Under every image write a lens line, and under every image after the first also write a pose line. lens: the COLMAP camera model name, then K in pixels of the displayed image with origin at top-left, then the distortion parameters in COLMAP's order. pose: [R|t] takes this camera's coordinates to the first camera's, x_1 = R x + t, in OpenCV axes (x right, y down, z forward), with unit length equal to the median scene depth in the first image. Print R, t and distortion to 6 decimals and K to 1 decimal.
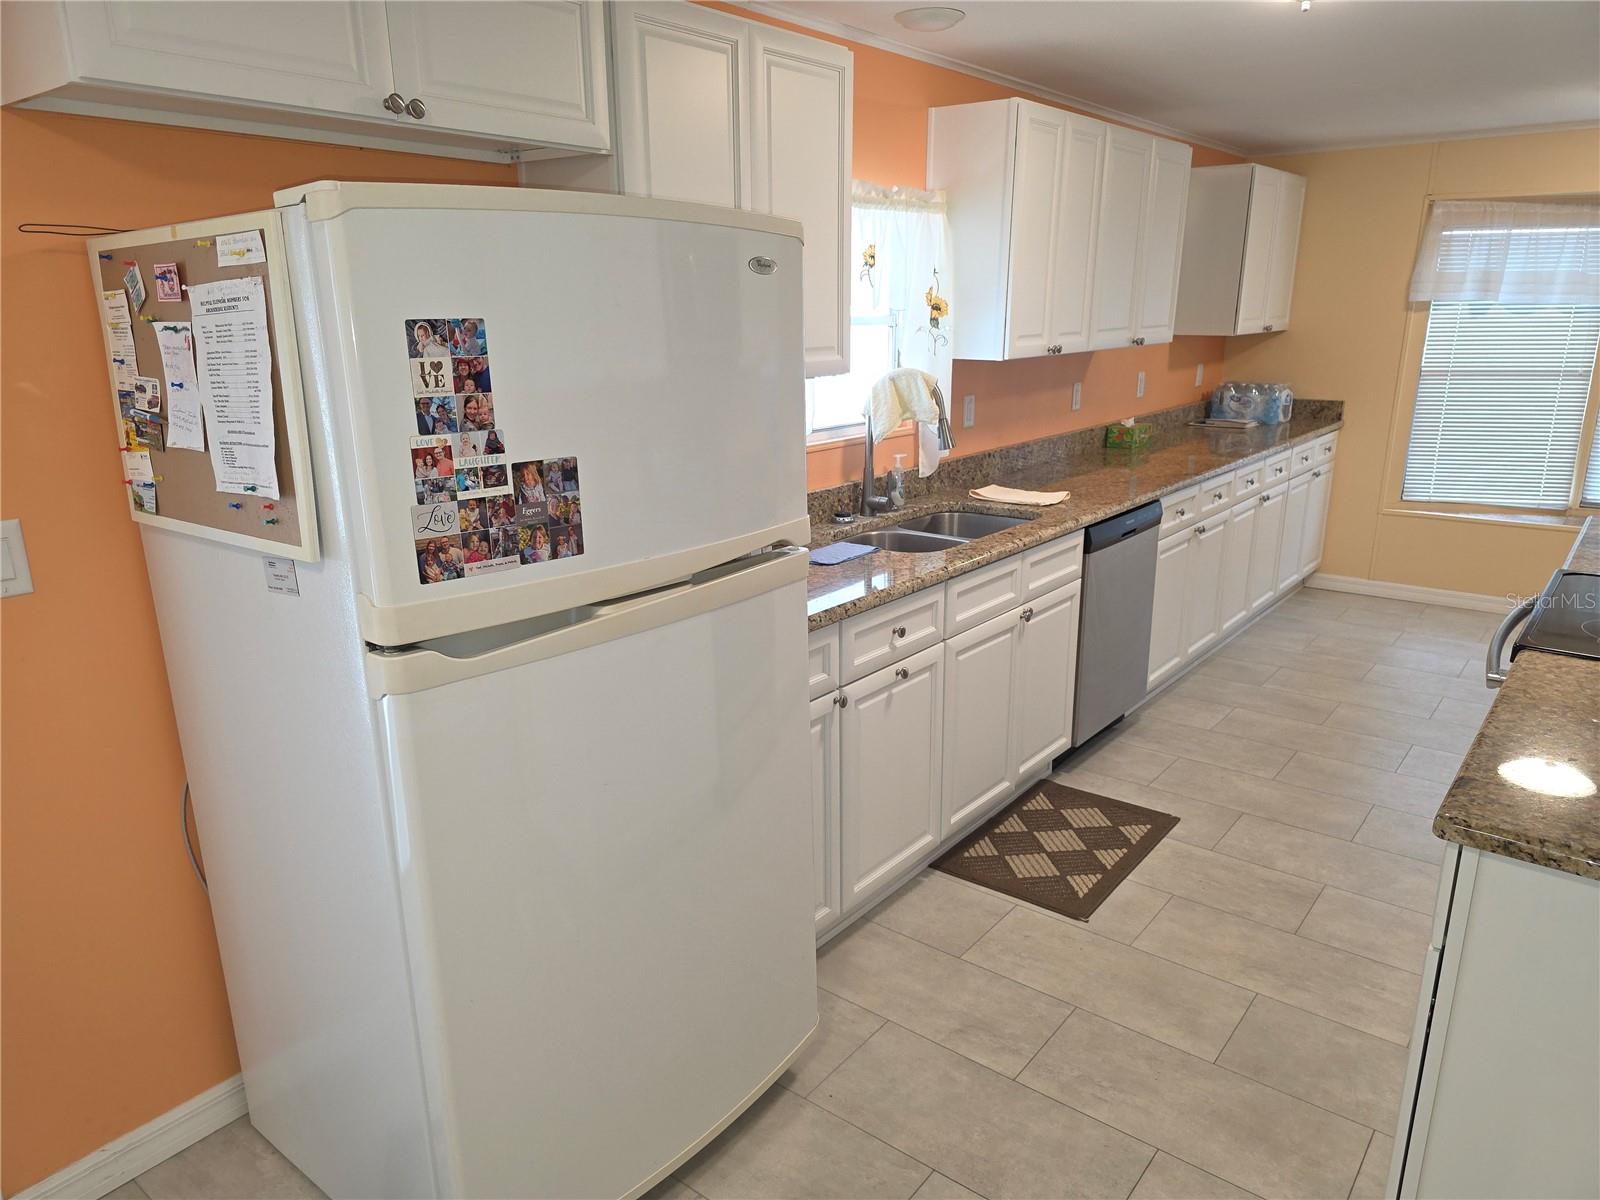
lens RADIAL K [[1057.5, 0, 794.6], [0, 1057.5, 610.1], [0, 0, 1]] dist [0.046707, -0.042008]
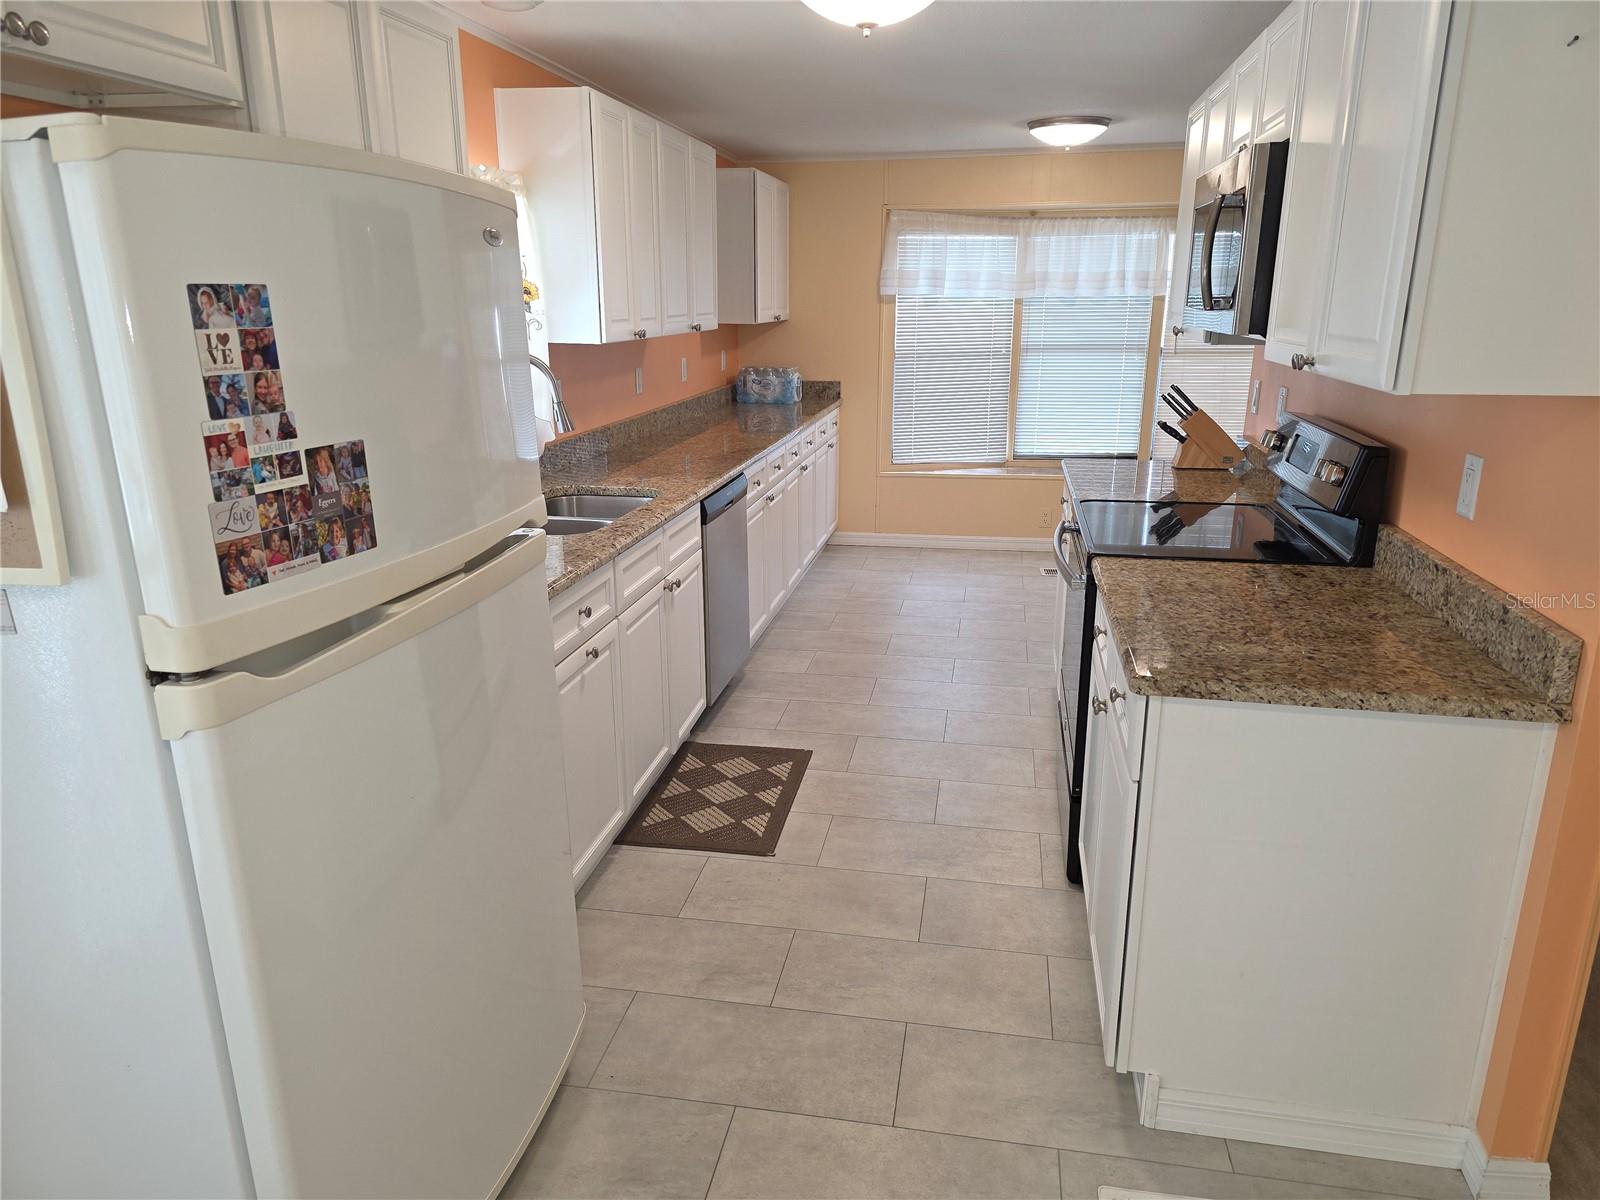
lens RADIAL K [[1057.5, 0, 787.6], [0, 1057.5, 600.8], [0, 0, 1]] dist [0.046707, -0.042008]
pose [[0.884408, -0.122478, 0.450357, -0.154137], [0.123762, 0.991952, 0.026725, 0.005983], [-0.450006, 0.032101, 0.892448, 0.015297]]
